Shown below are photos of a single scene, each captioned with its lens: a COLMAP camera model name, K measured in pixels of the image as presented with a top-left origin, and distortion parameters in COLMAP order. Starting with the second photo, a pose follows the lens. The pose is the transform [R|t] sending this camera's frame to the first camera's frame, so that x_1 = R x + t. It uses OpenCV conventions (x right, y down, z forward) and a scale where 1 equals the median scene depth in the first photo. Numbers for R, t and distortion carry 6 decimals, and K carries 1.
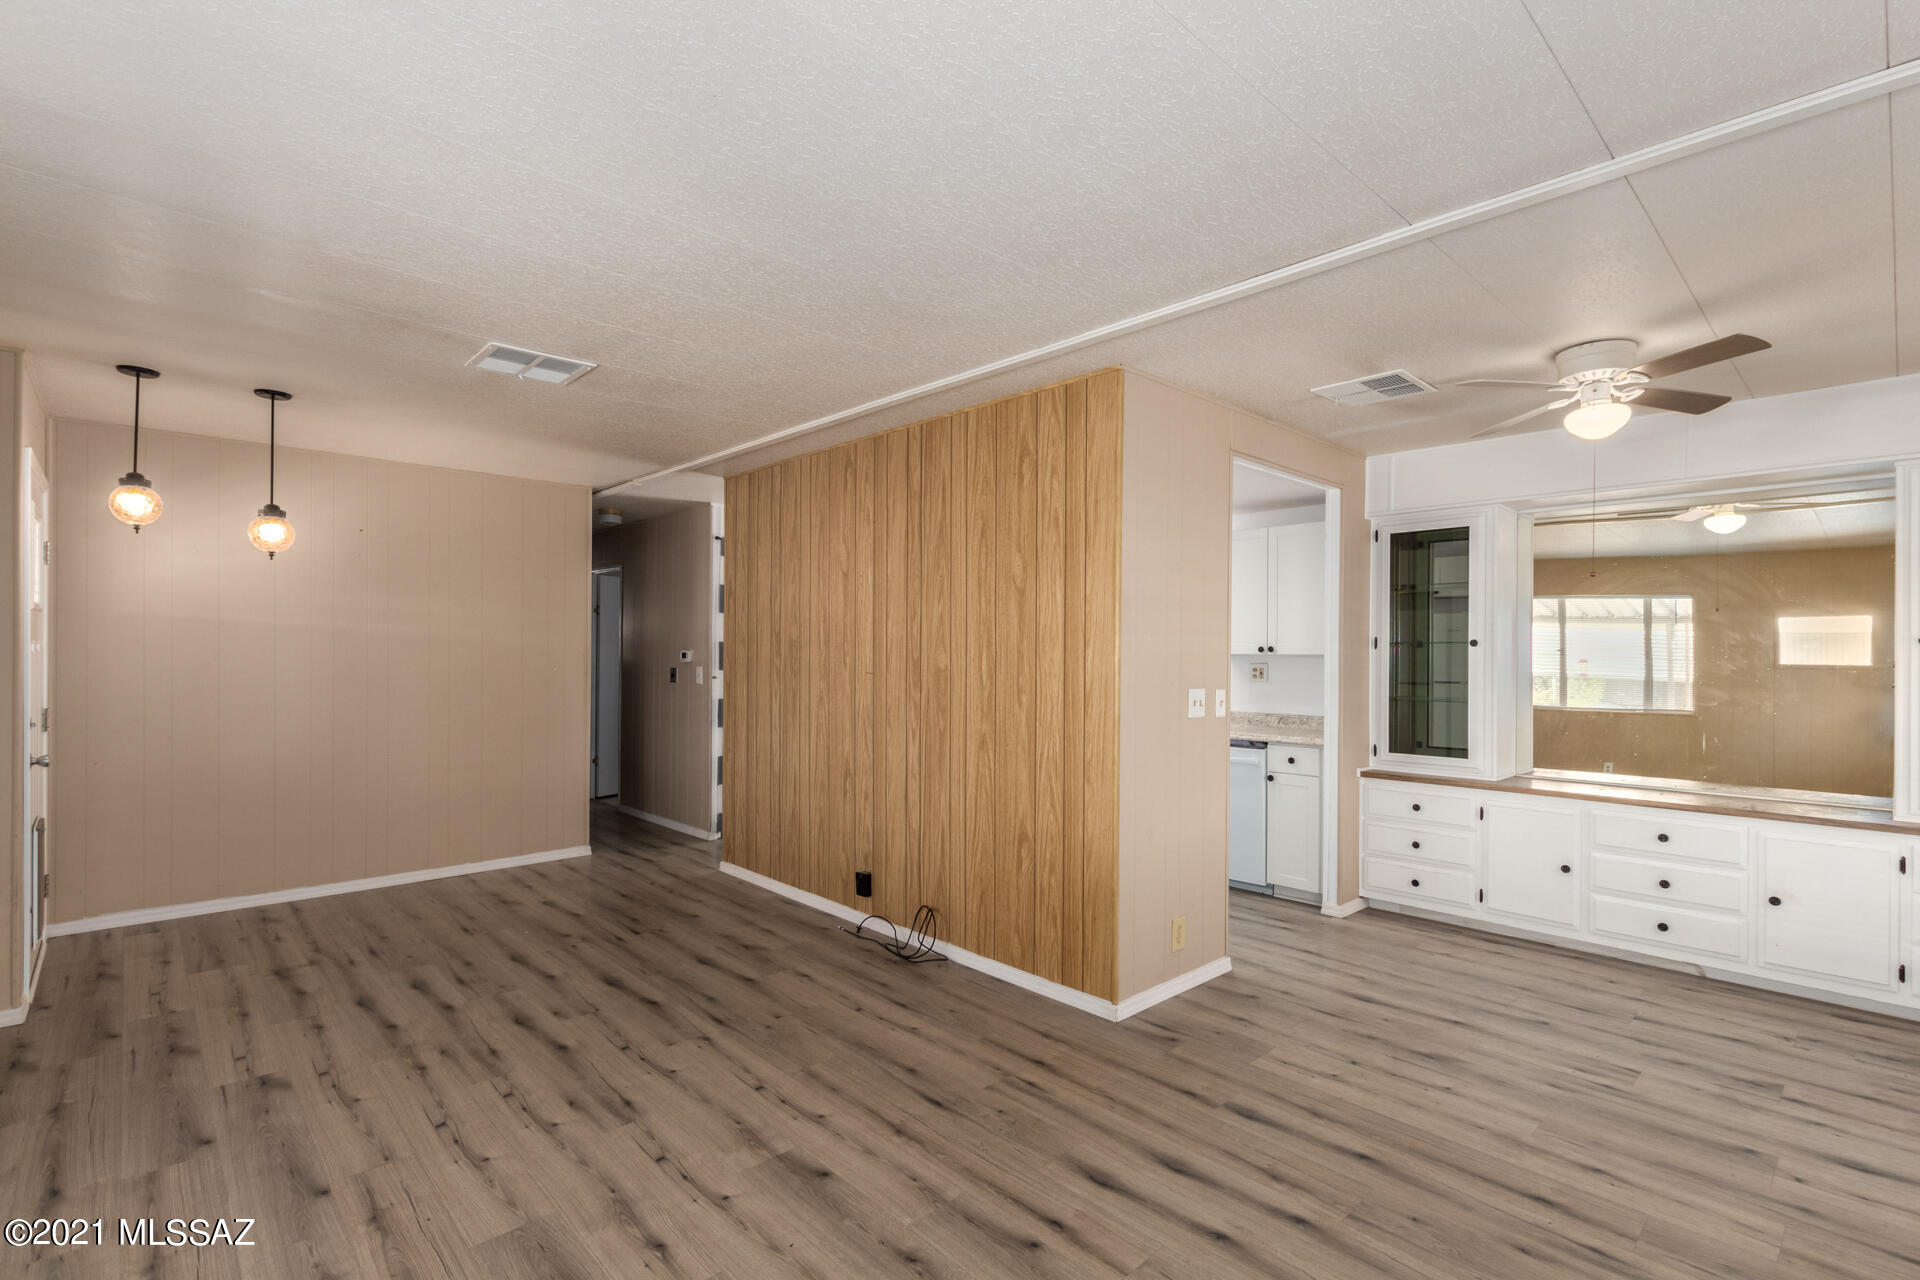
lens RADIAL K [[886.9, 0, 977.1], [0, 886.9, 643.2], [0, 0, 1]] dist [0.012680, -0.005438]
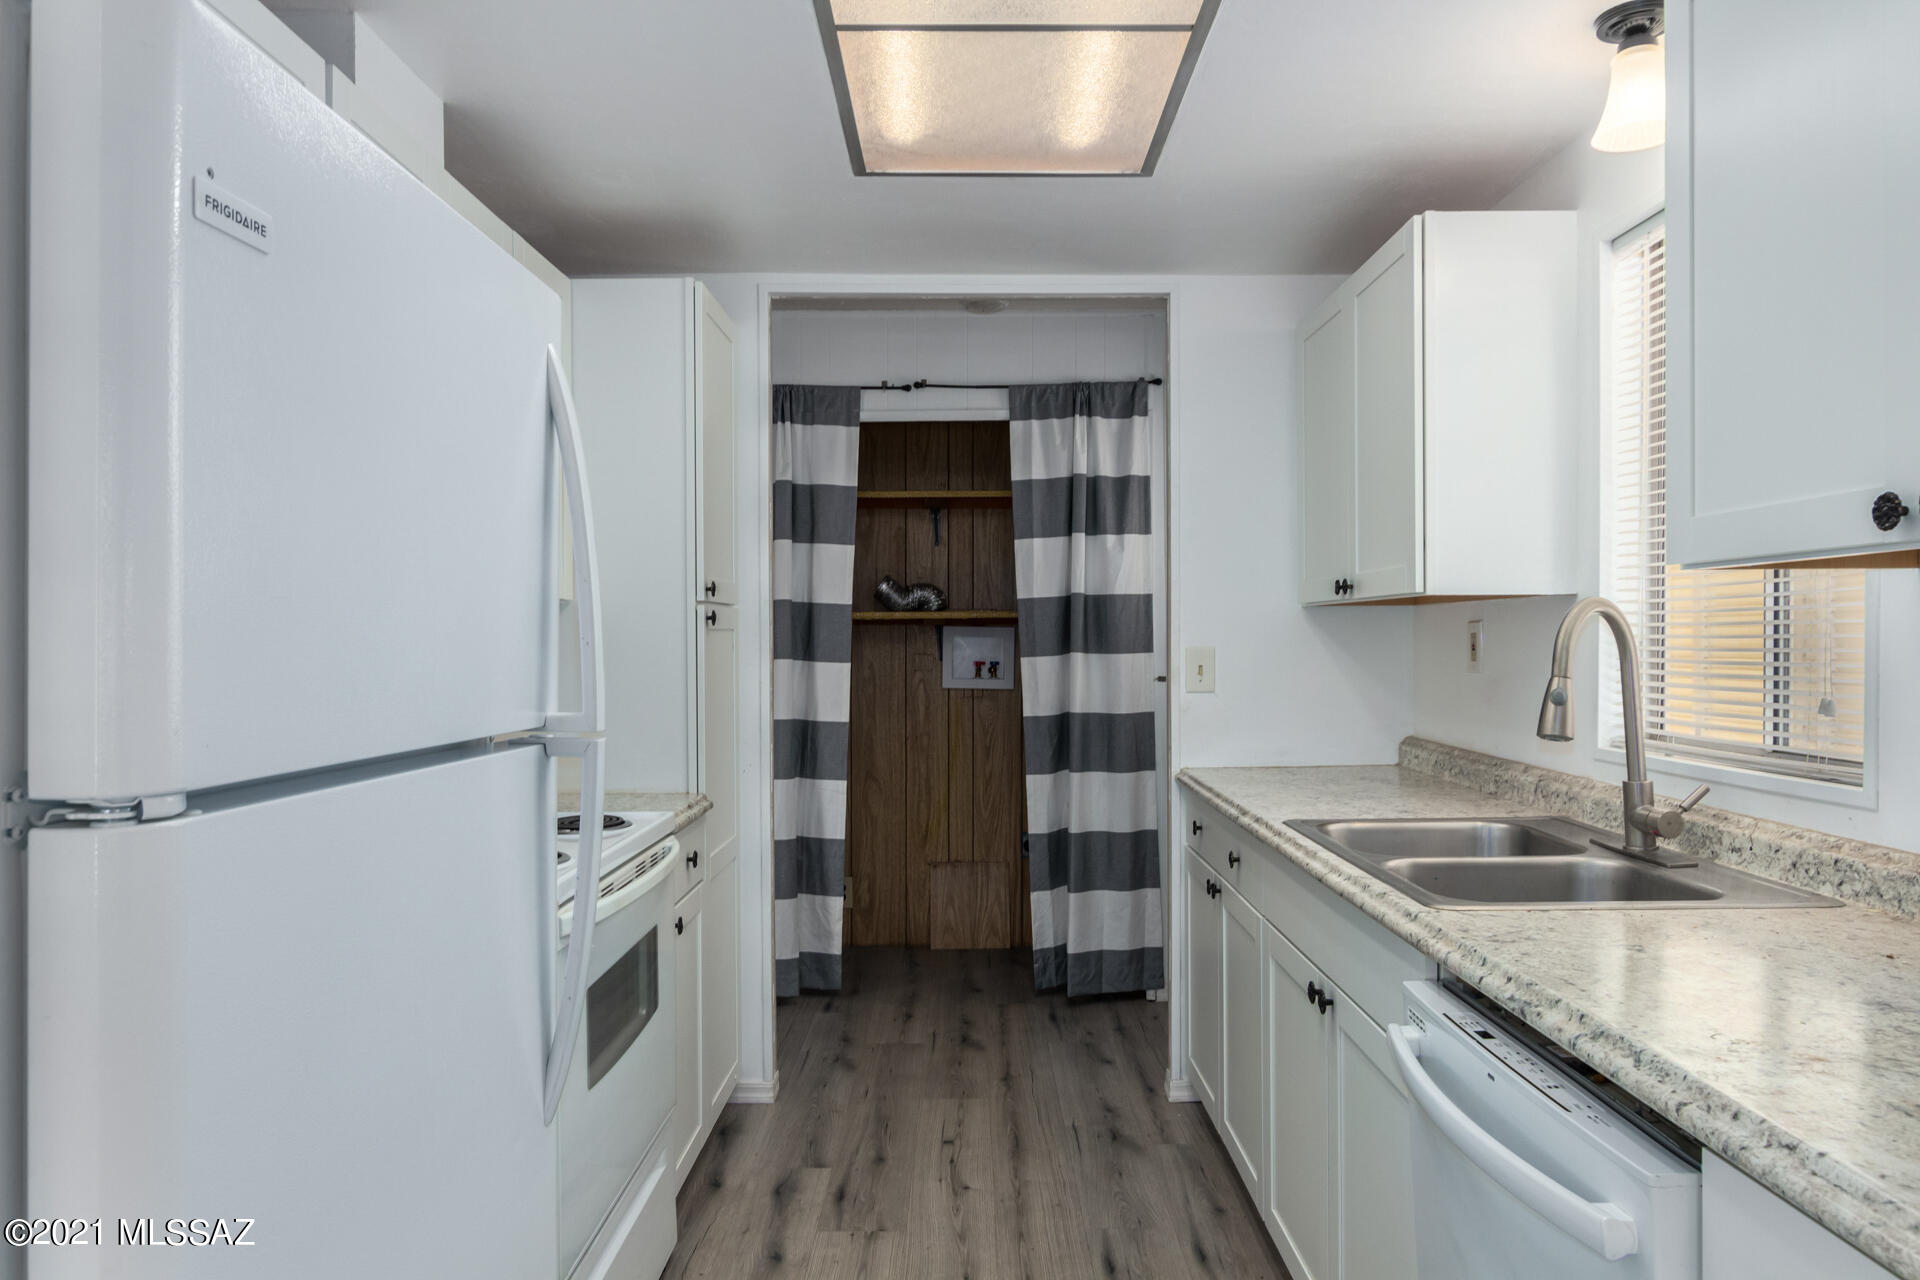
lens RADIAL K [[1288.5, 0, 959.2], [0, 1288.5, 649.5], [0, 0, 1]] dist [-0.000146, 0.006114]
pose [[0.713396, -0.002960, -0.700755, 0.527841], [0.016129, 0.999796, 0.012196, 0.038495], [0.700575, -0.020003, 0.713298, 1.045740]]
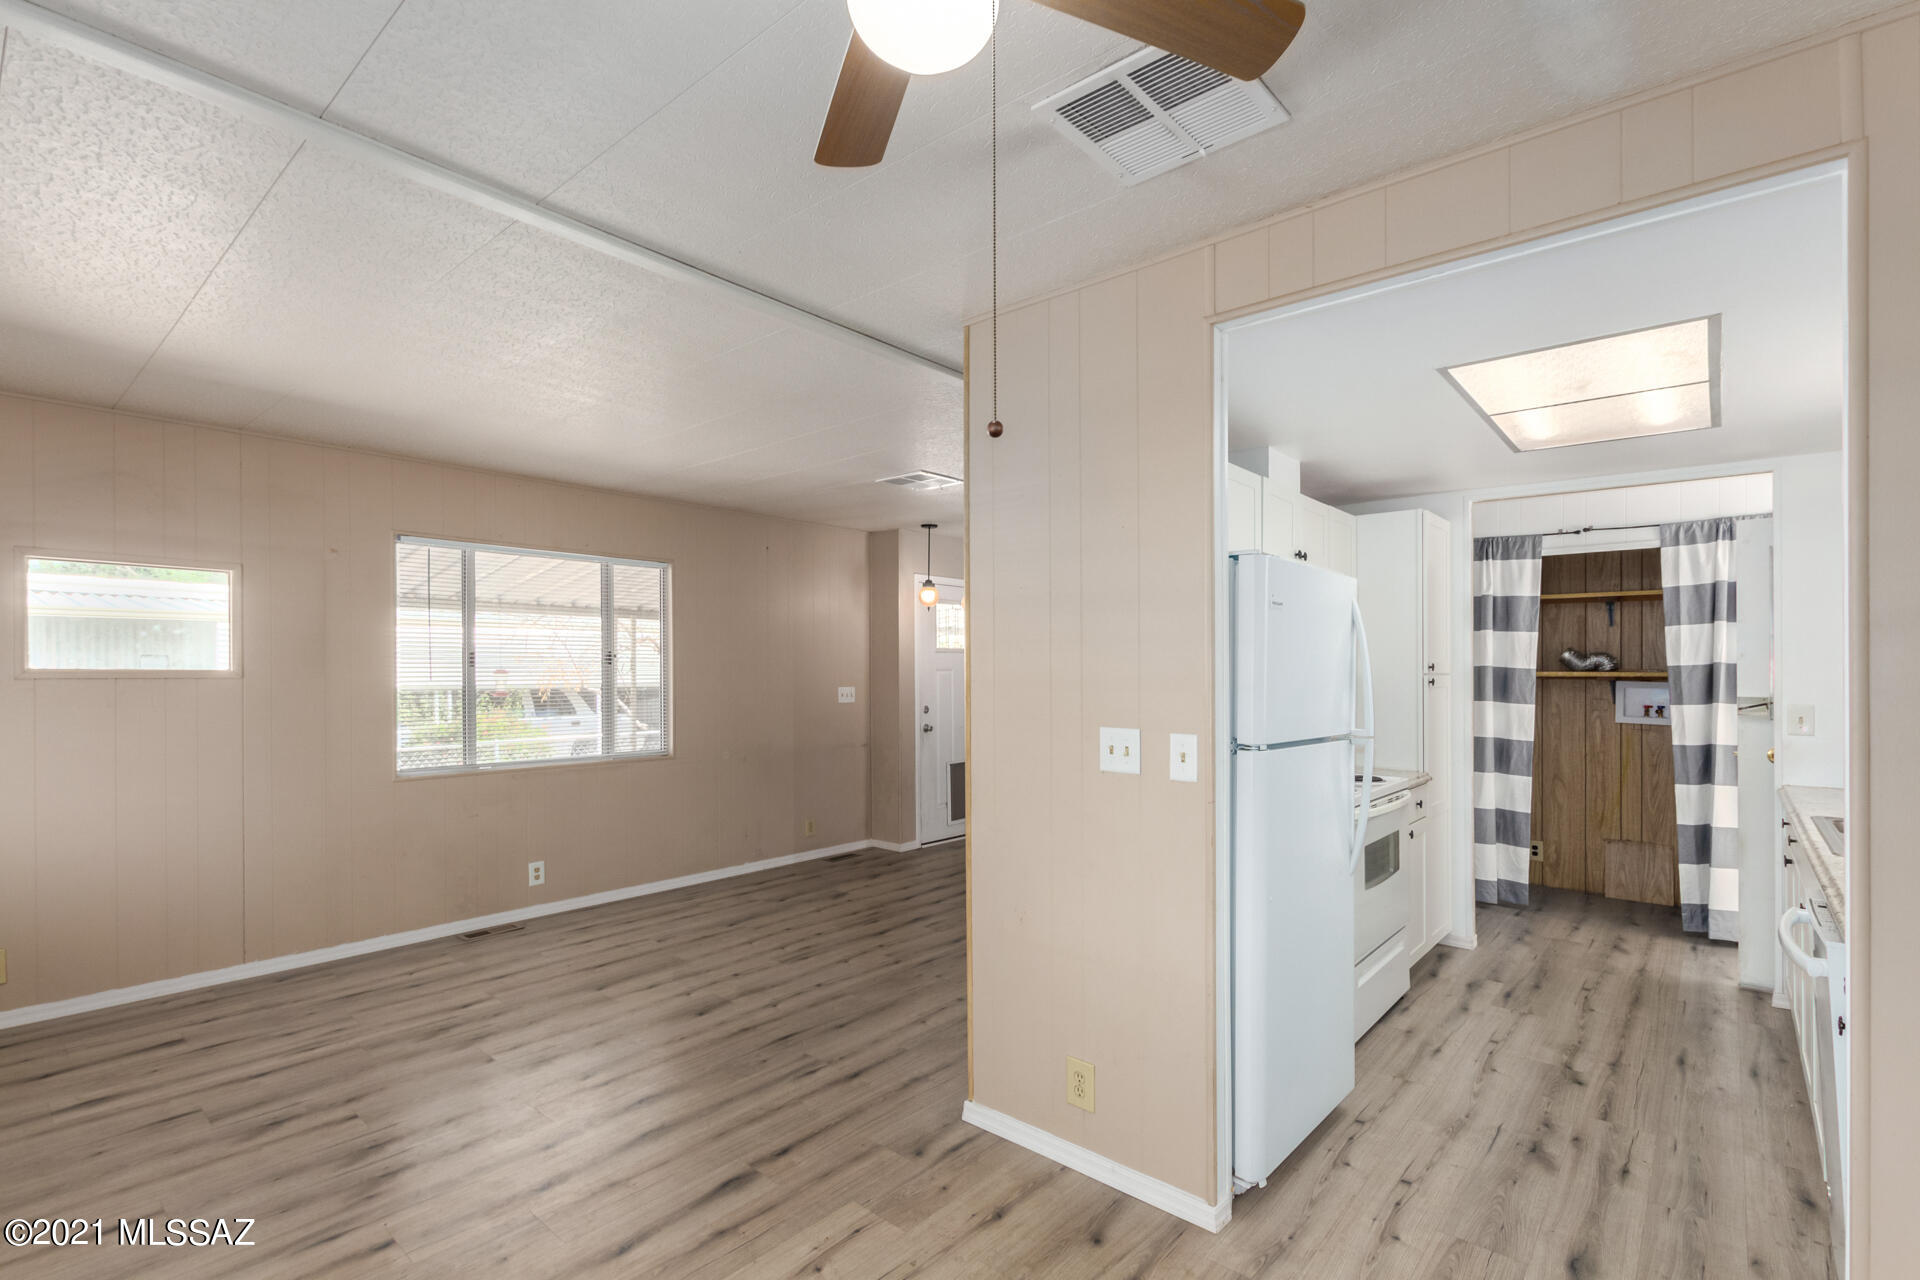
lens RADIAL K [[886.9, 0, 953.6], [0, 886.9, 661.7], [0, 0, 1]] dist [0.012680, -0.005438]
pose [[0.086663, -0.015736, -0.996113, 0.890955], [0.007299, 0.999858, -0.015161, 0.012349], [0.996211, -0.005956, 0.086766, 0.833187]]
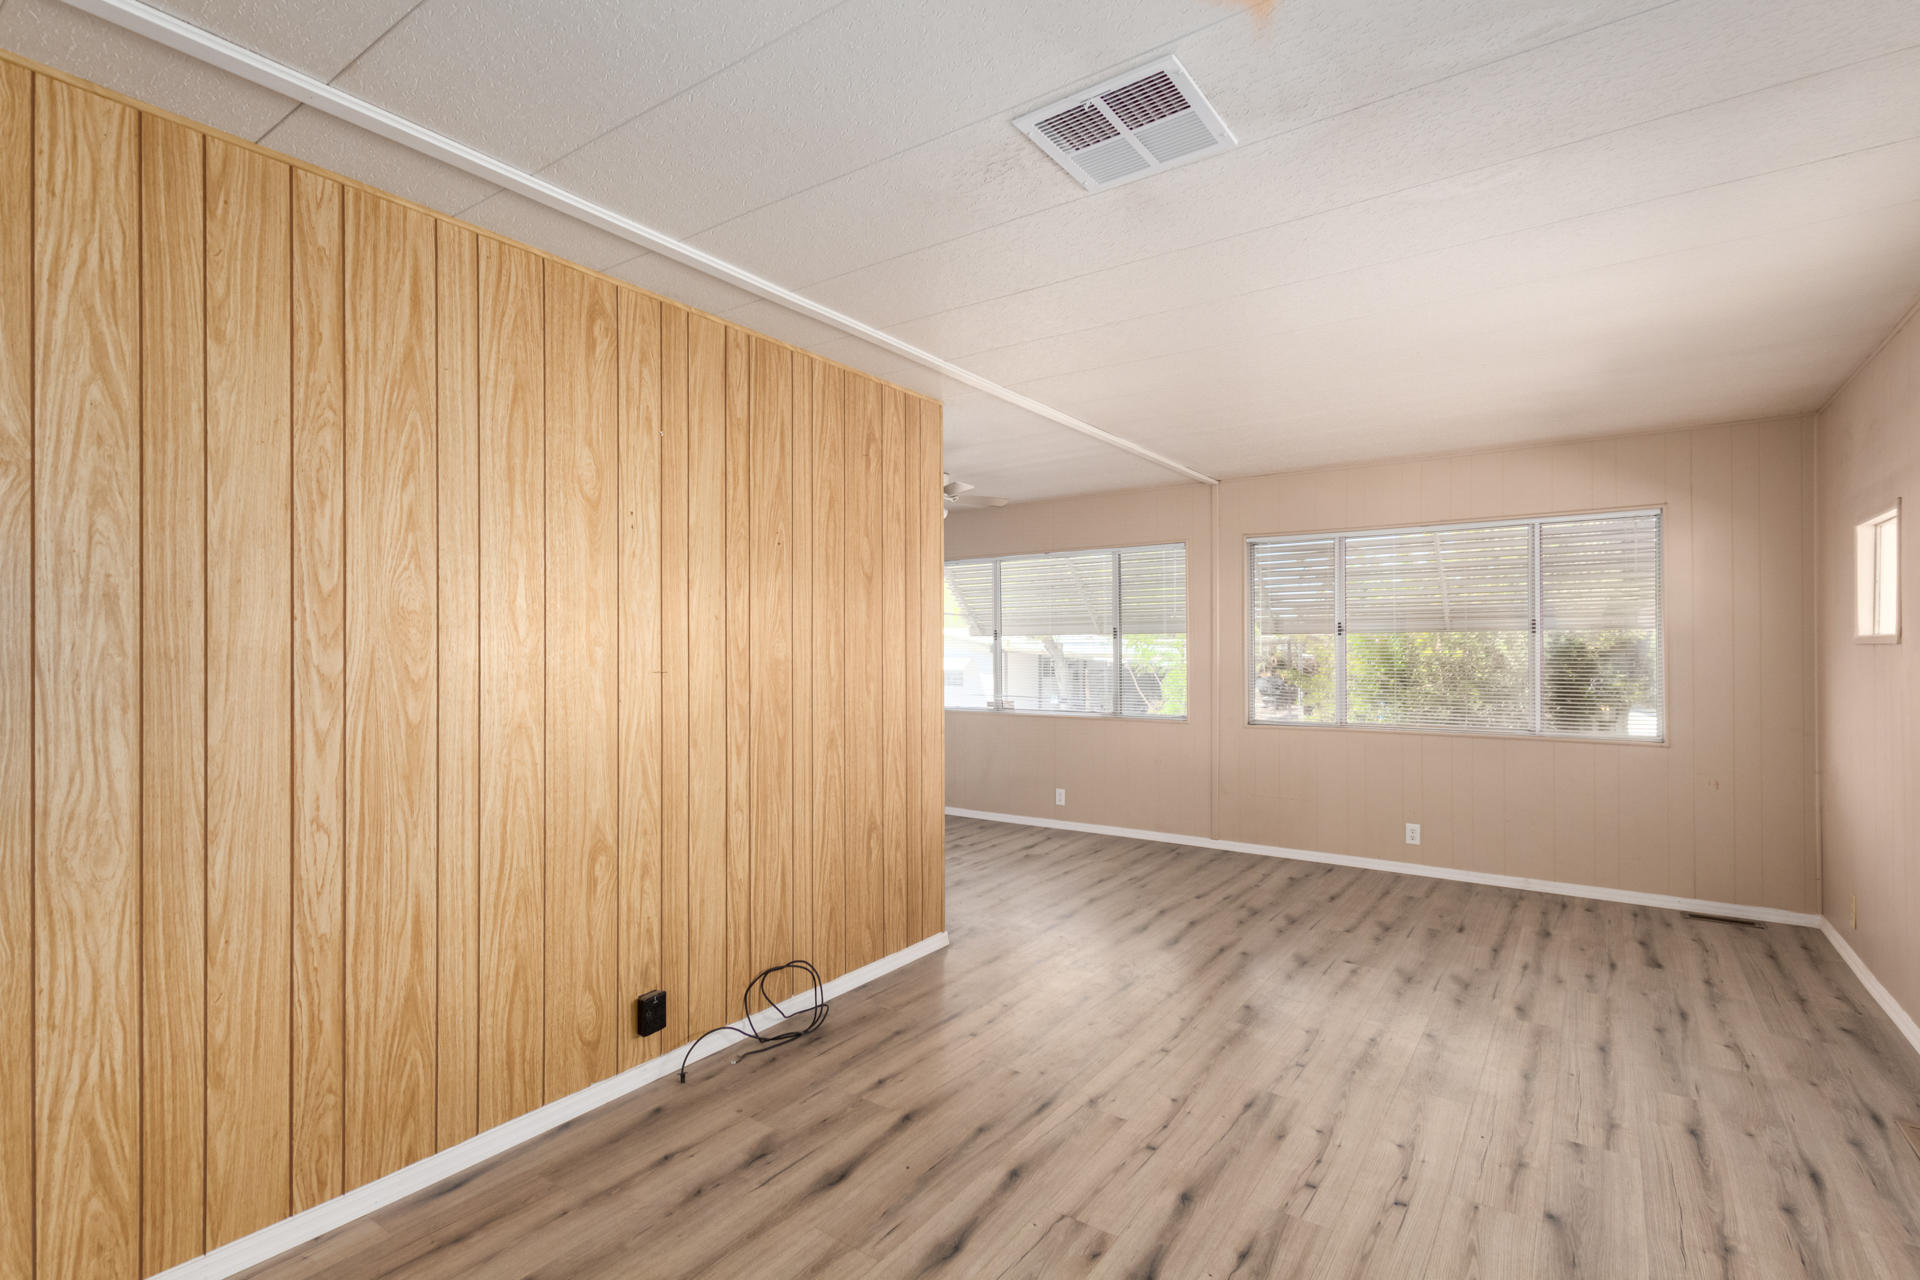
lens RADIAL K [[886.9, 0, 963.4], [0, 886.9, 635.1], [0, 0, 1]] dist [0.012680, -0.005438]
pose [[-0.189701, 0.011097, 0.981779, -0.944322], [-0.005628, 0.999907, -0.012390, 0.017254], [-0.981826, -0.007876, -0.189621, 1.096600]]
